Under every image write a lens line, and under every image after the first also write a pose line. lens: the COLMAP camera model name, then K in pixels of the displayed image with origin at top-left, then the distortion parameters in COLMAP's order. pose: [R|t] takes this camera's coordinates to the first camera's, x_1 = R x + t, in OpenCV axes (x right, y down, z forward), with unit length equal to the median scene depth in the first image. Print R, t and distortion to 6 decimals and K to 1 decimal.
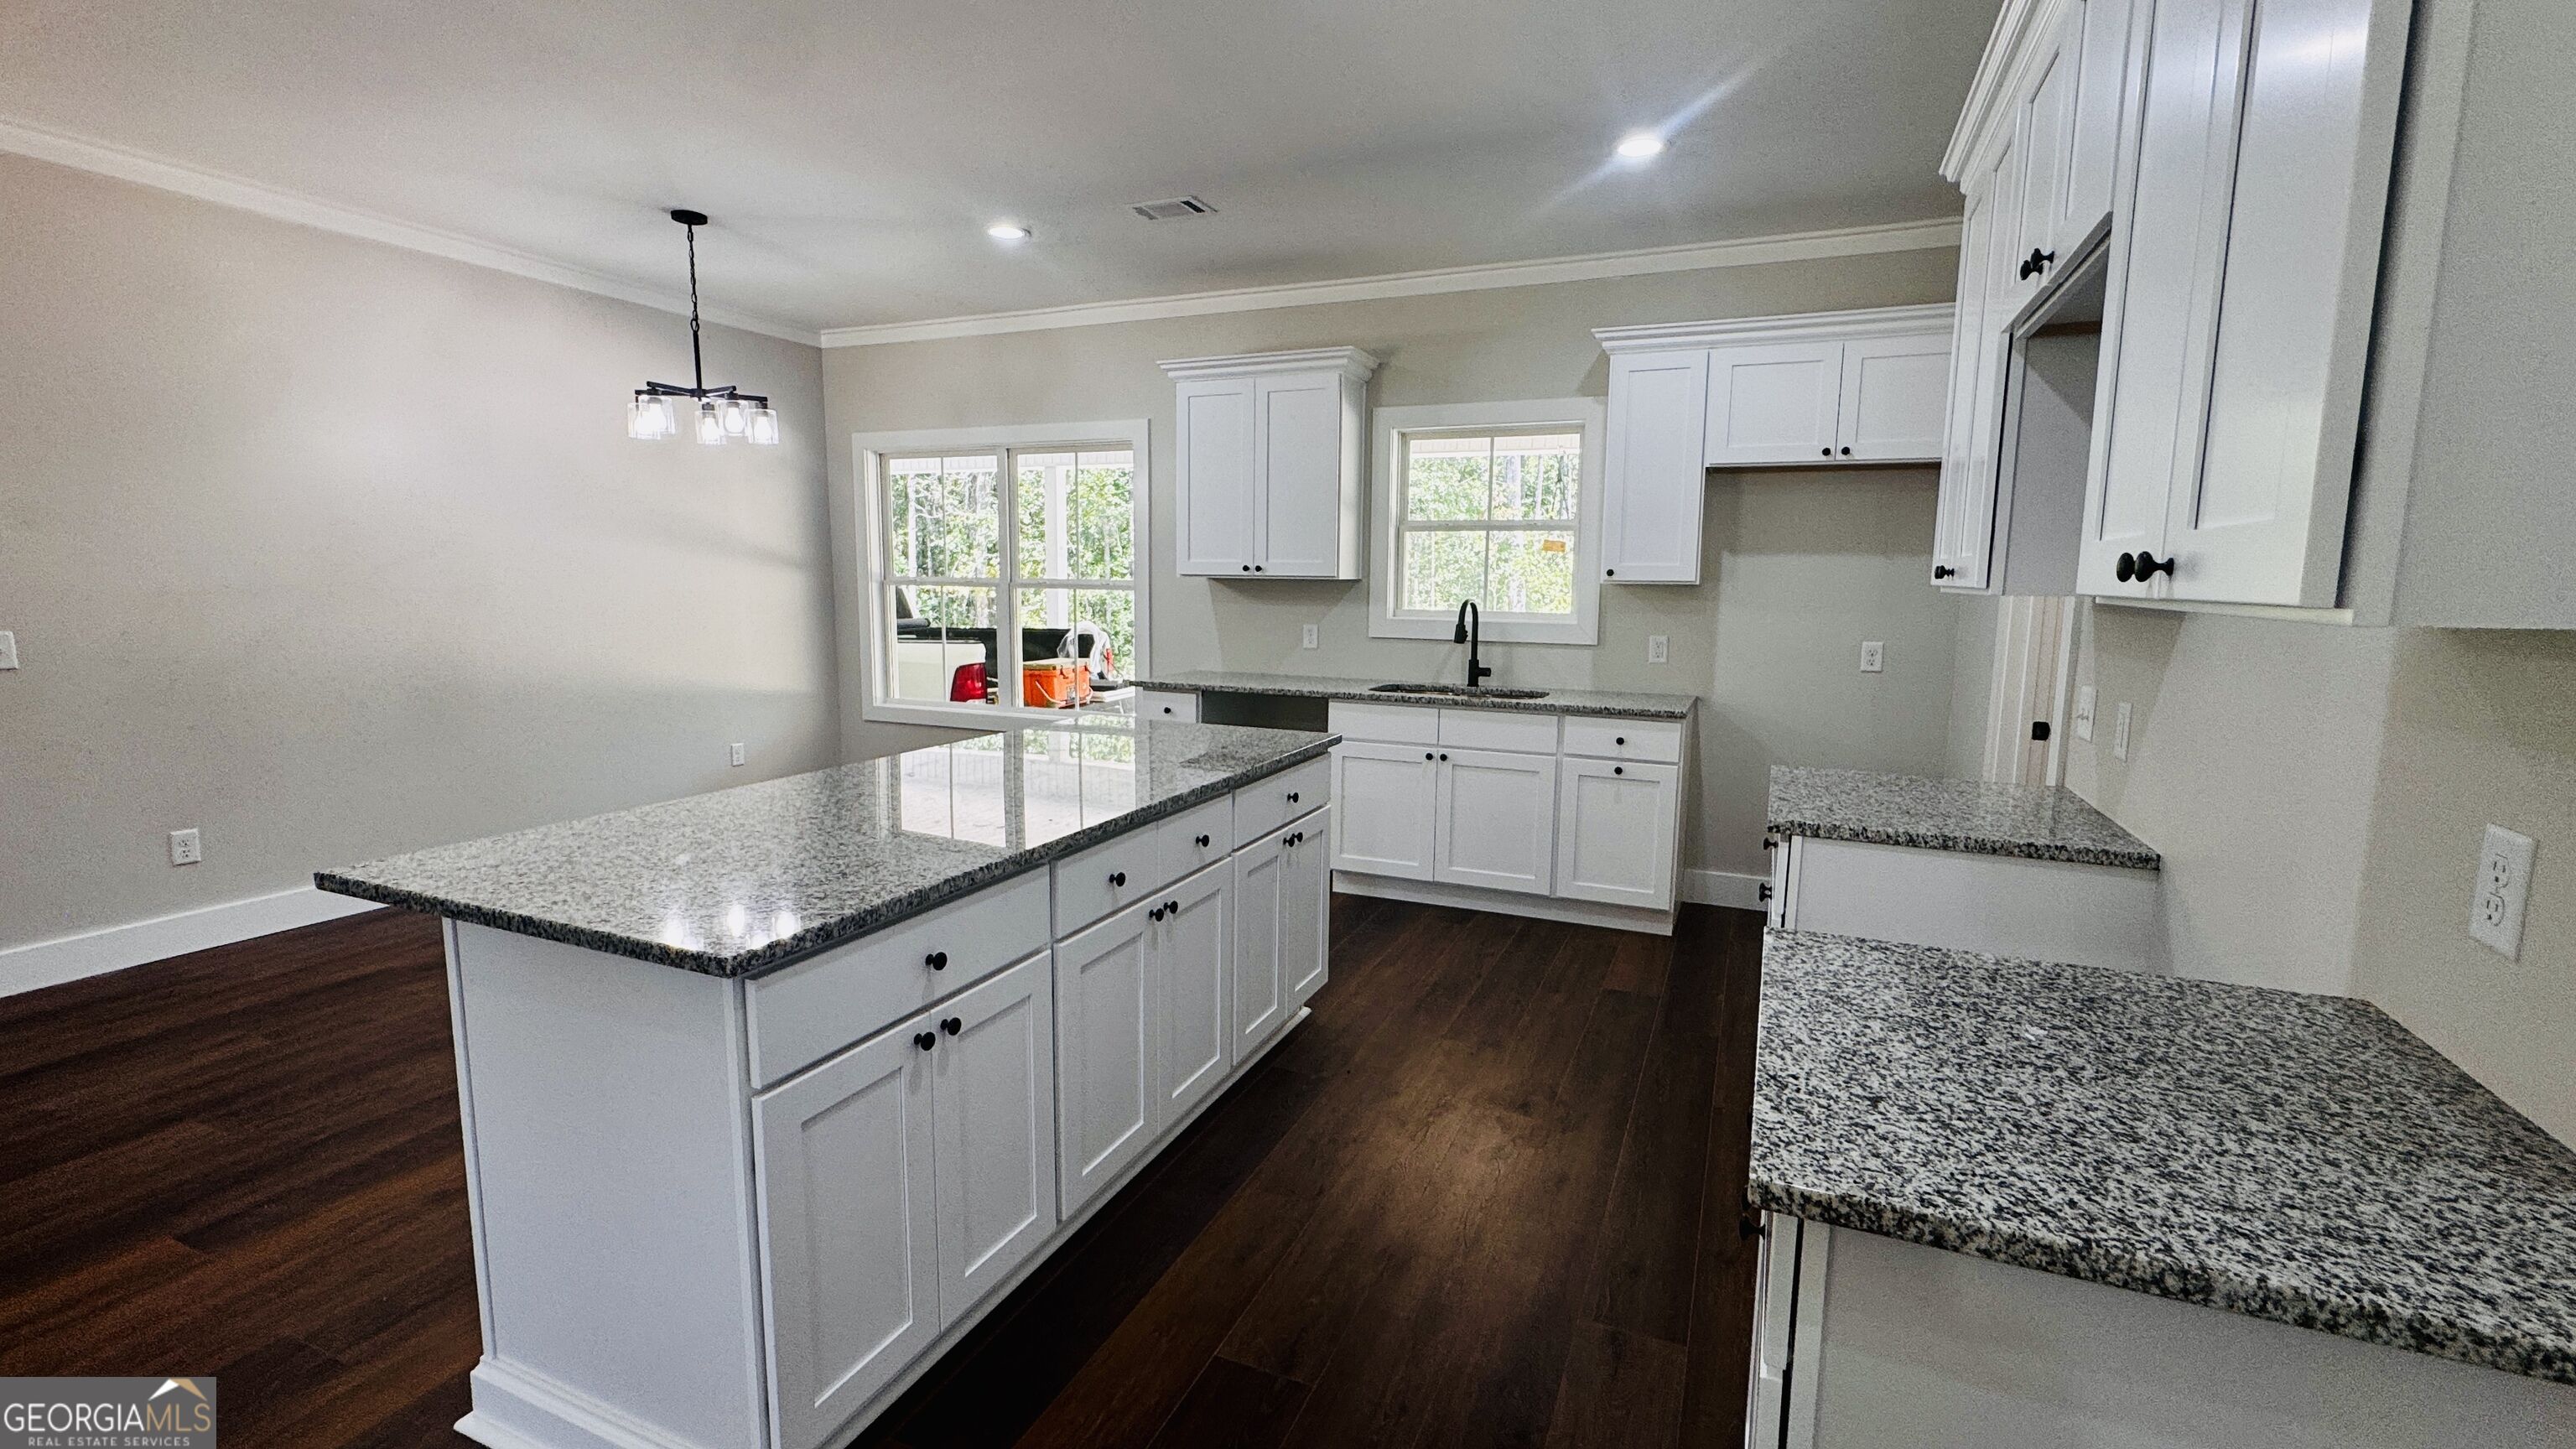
lens RADIAL K [[1114.3, 0, 1290.7], [0, 1114.3, 722.3], [0, 0, 1]] dist [-0.000360, 0.000093]
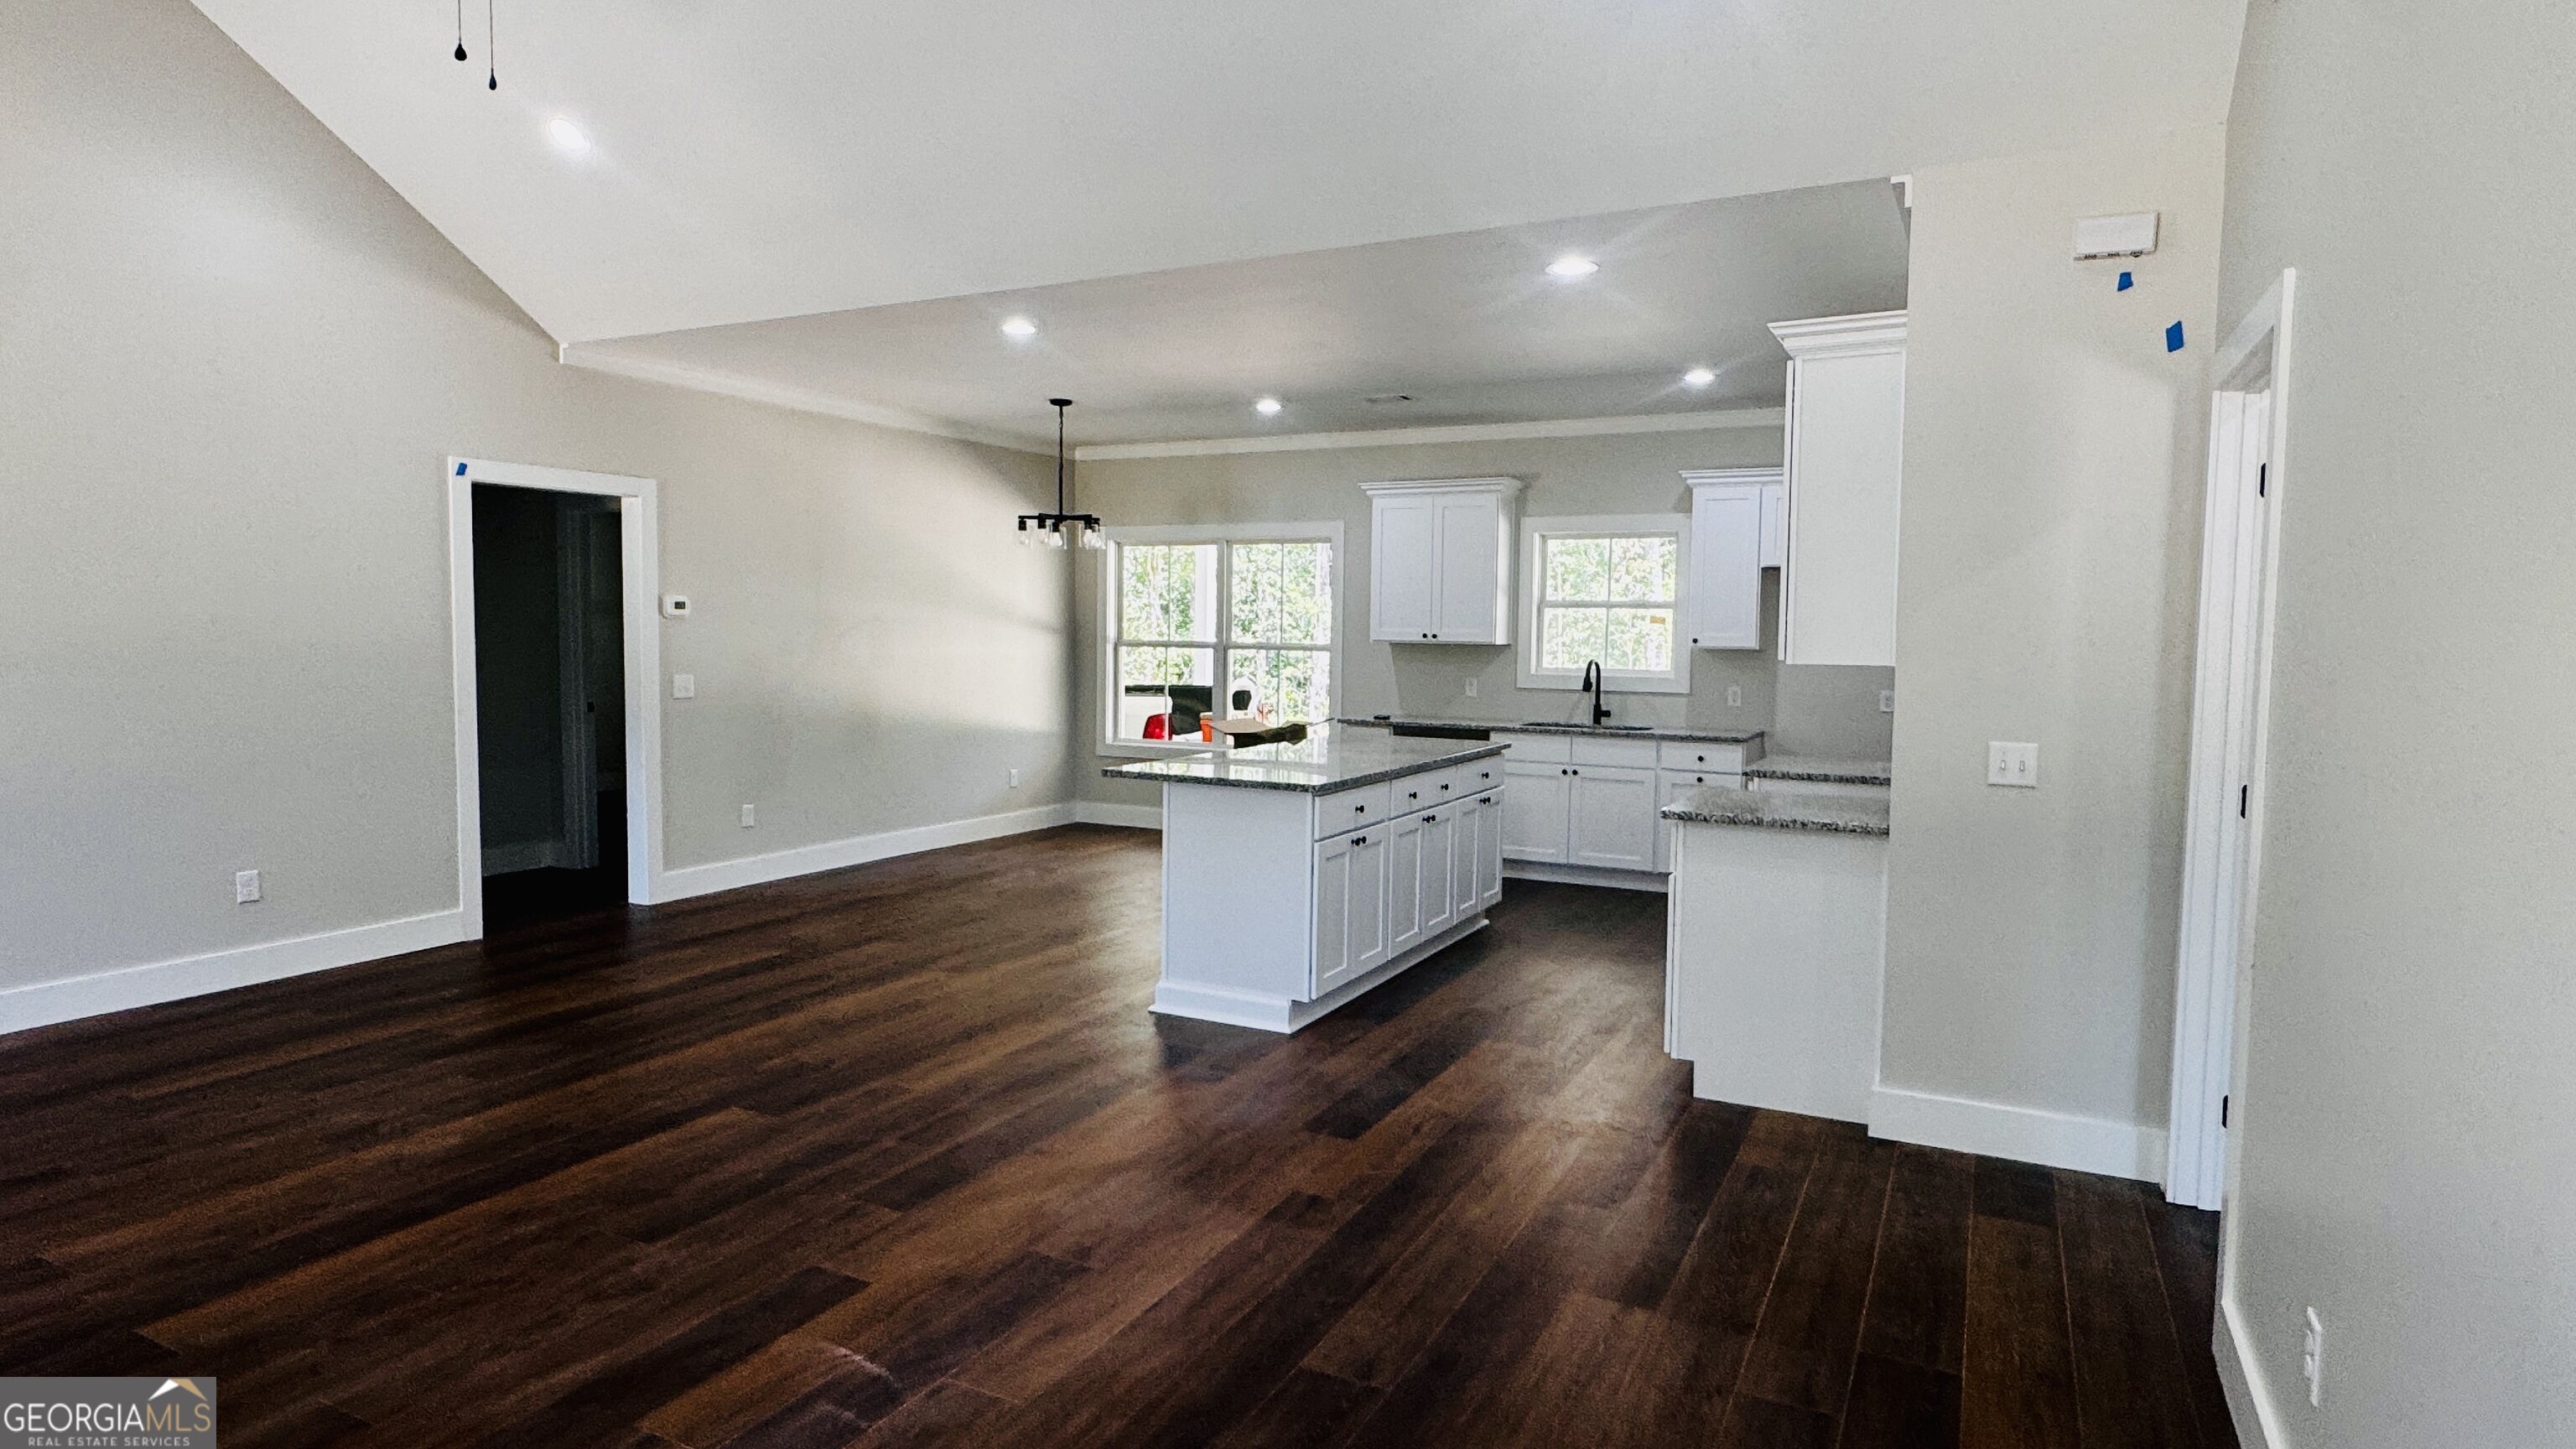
lens RADIAL K [[1386.2, 0, 1282.7], [0, 1386.2, 726.1], [0, 0, 1]] dist [0.004174, 0.000037]
pose [[0.997619, 0.006543, -0.068650, -0.097382], [-0.010851, 0.997981, -0.062573, 0.077533], [0.068102, 0.063169, 0.995677, -0.677135]]
